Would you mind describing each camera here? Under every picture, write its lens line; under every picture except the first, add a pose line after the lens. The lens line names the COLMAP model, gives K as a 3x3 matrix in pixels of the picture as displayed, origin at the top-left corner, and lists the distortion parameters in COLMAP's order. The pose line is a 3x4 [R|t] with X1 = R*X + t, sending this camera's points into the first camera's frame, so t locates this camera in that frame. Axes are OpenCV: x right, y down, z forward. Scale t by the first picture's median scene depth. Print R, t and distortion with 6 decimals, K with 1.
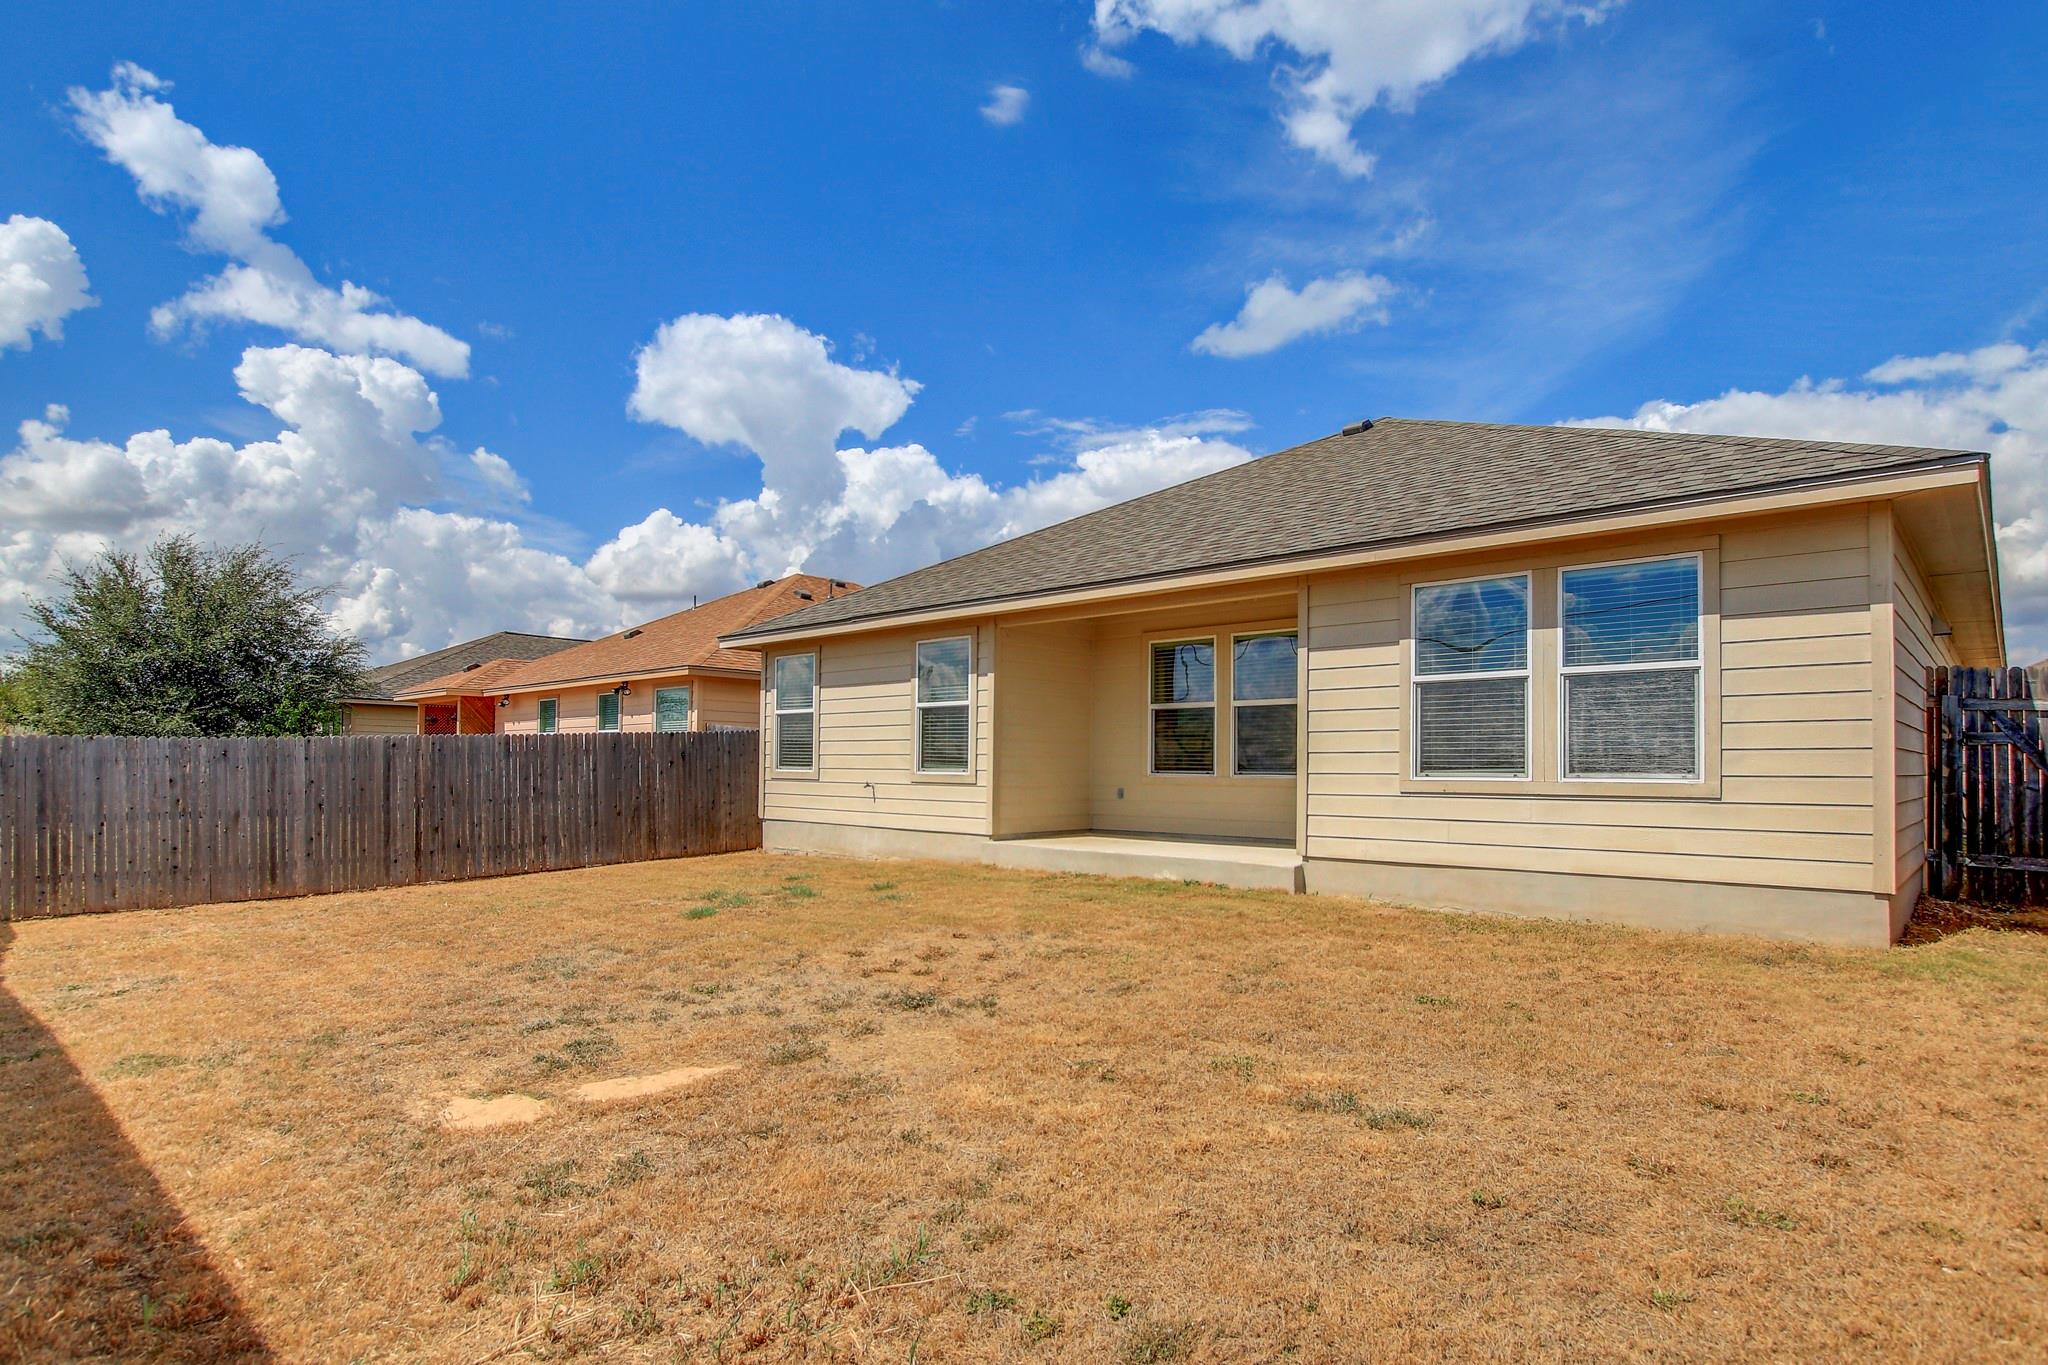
lens RADIAL K [[902.0, 0, 1026.4], [0, 902.0, 725.7], [0, 0, 1]] dist [-0.016946, 0.000174]
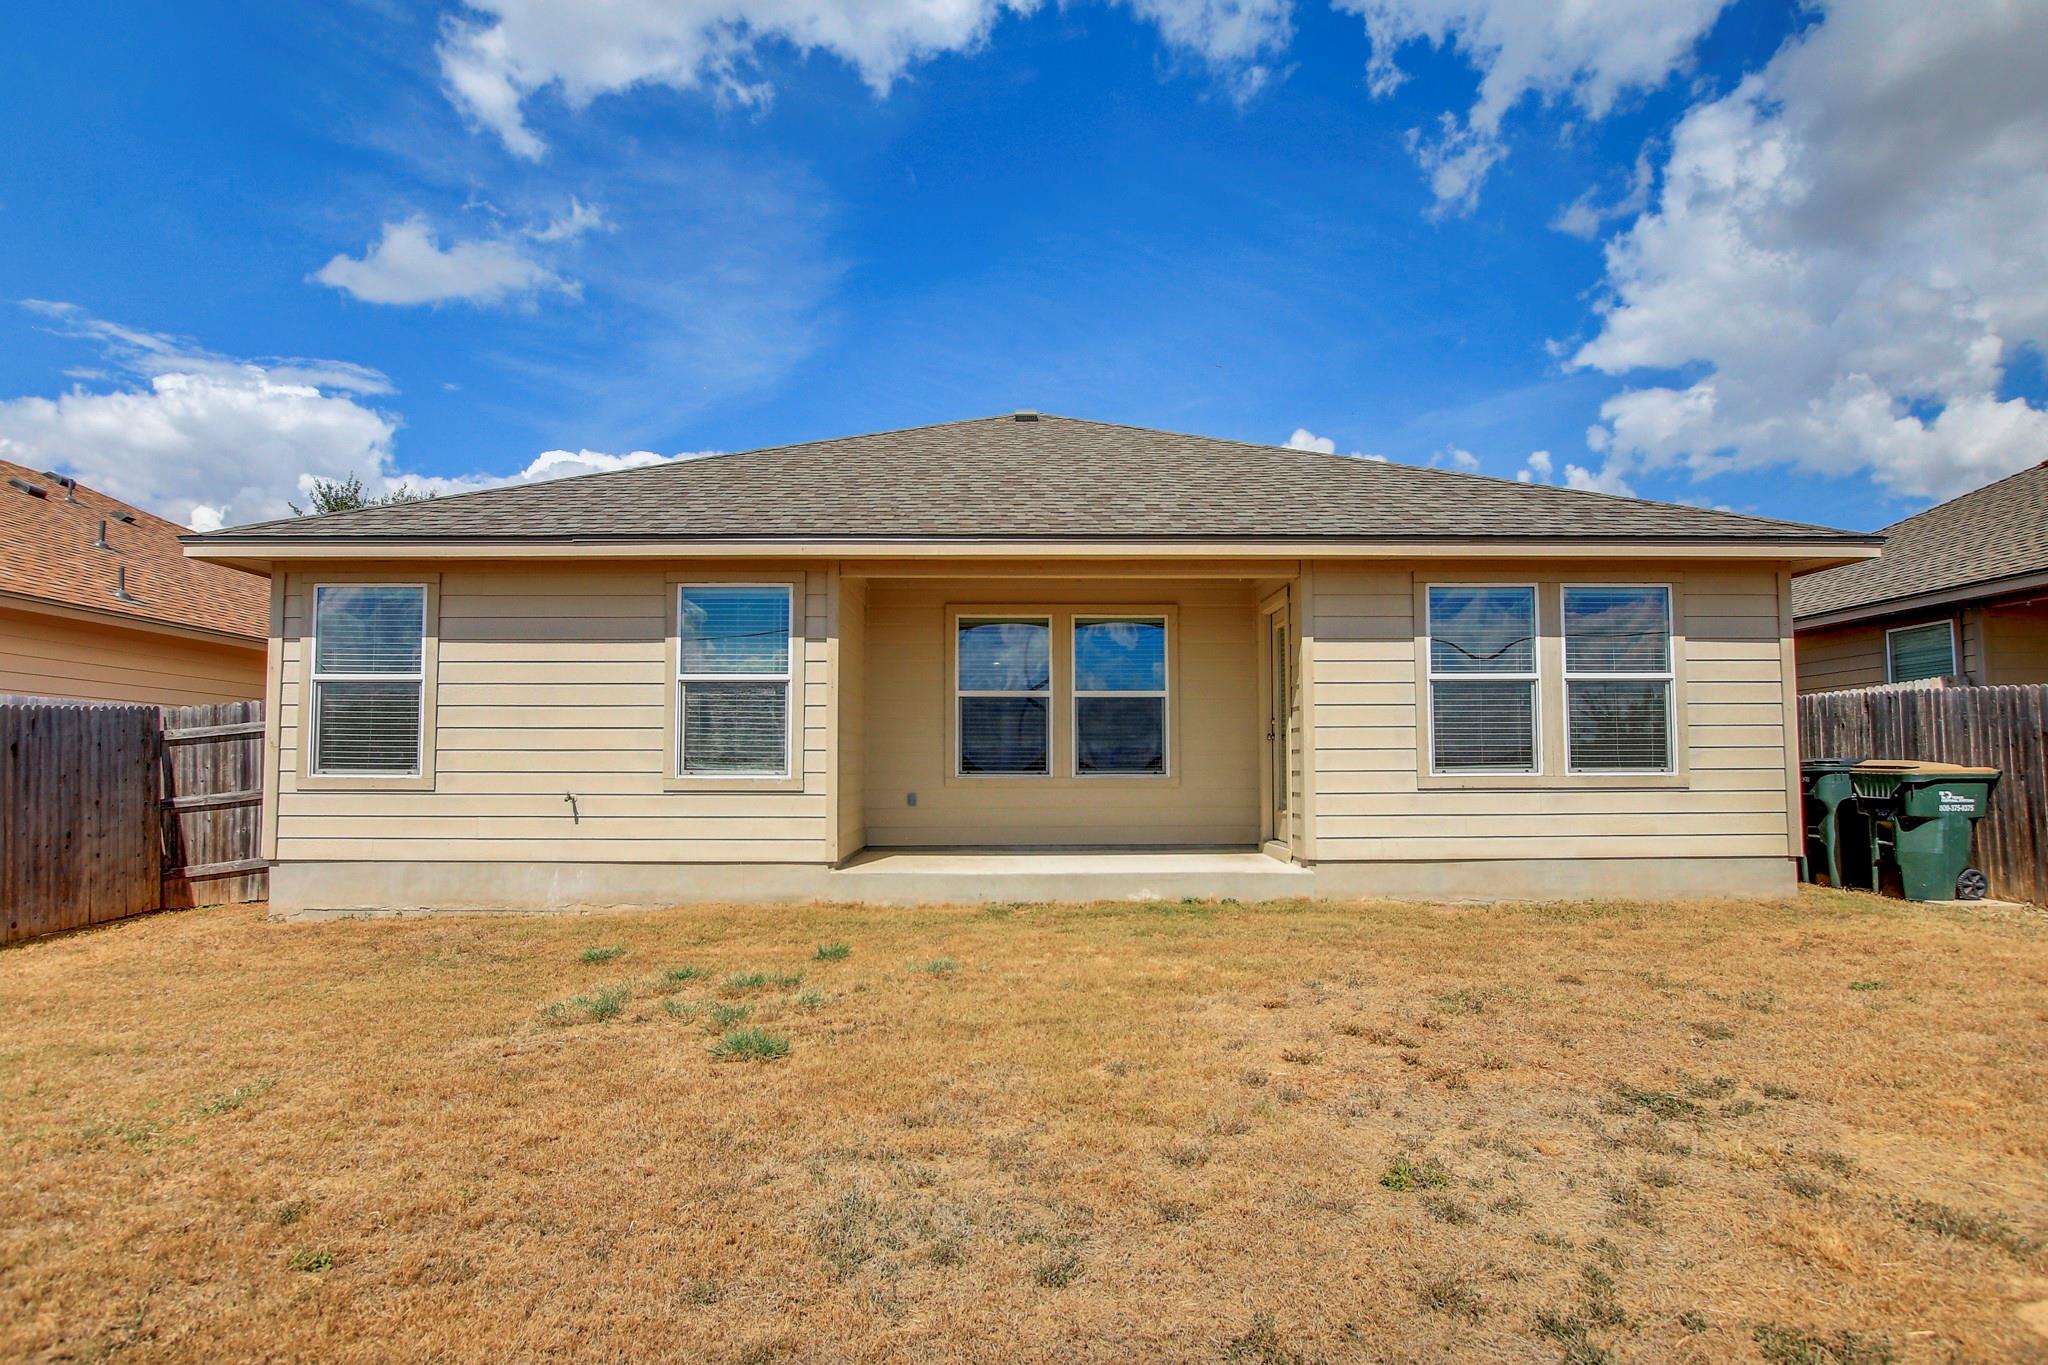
lens RADIAL K [[953.0, 0, 1013.9], [0, 953.0, 691.5], [0, 0, 1]] dist [-0.022364, 0.000774]
pose [[0.778468, 0.042075, 0.626272, -0.557143], [-0.021822, 0.998962, -0.039988, 0.016603], [-0.627305, 0.017463, 0.778578, 0.426937]]
